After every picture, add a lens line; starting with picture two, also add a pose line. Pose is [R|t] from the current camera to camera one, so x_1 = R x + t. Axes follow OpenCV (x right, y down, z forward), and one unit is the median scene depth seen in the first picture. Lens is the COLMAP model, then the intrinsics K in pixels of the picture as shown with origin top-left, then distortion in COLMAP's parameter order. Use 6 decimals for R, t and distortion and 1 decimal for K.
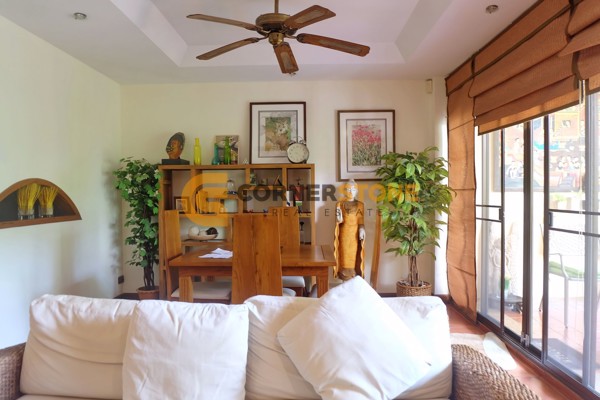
lens RADIAL K [[424.6, 0, 302.7], [0, 424.6, 197.8], [0, 0, 1]] dist [-0.056813, 0.050527]
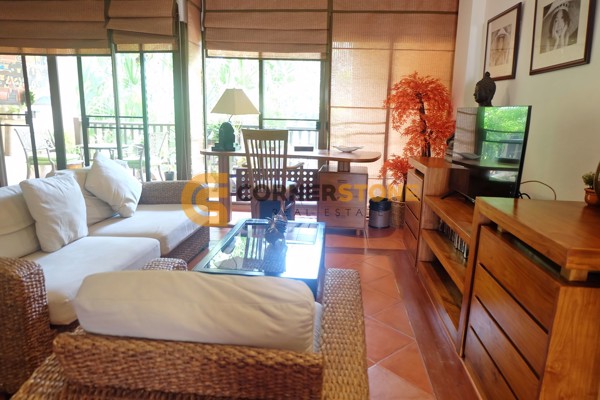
lens RADIAL K [[424.6, 0, 303.0], [0, 424.6, 199.6], [0, 0, 1]] dist [-0.056813, 0.050527]
pose [[0.071243, -0.192010, 0.978804, -0.646325], [-0.013936, 0.981010, 0.193457, 0.012916], [-0.997362, -0.027423, 0.067215, 0.007292]]
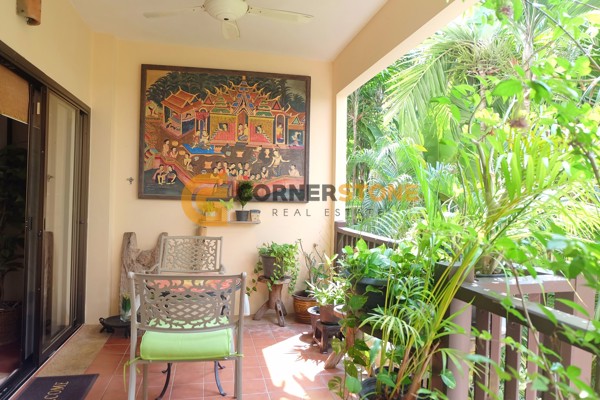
lens RADIAL K [[424.6, 0, 299.9], [0, 424.6, 199.3], [0, 0, 1]] dist [-0.056813, 0.050527]
pose [[0.975783, 0.029796, 0.216704, 0.610769], [-0.027415, 0.999526, -0.013987, -0.010165], [-0.217018, 0.007707, 0.976137, 0.062968]]
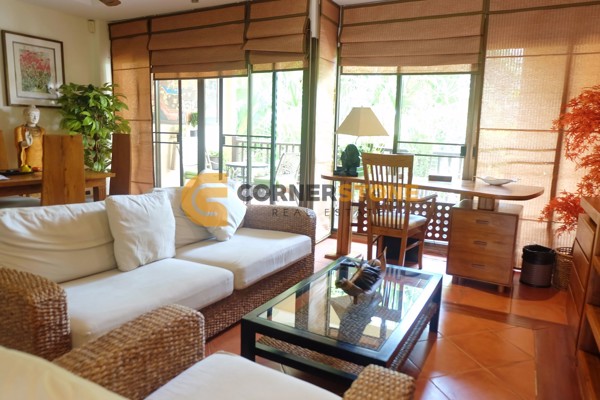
lens RADIAL K [[424.6, 0, 300.2], [0, 424.6, 200.2], [0, 0, 1]] dist [-0.056813, 0.050527]
pose [[0.464534, -0.121905, 0.877125, -0.505940], [-0.027101, 0.988059, 0.151676, 0.013308], [-0.885141, -0.094229, 0.455683, -0.063155]]
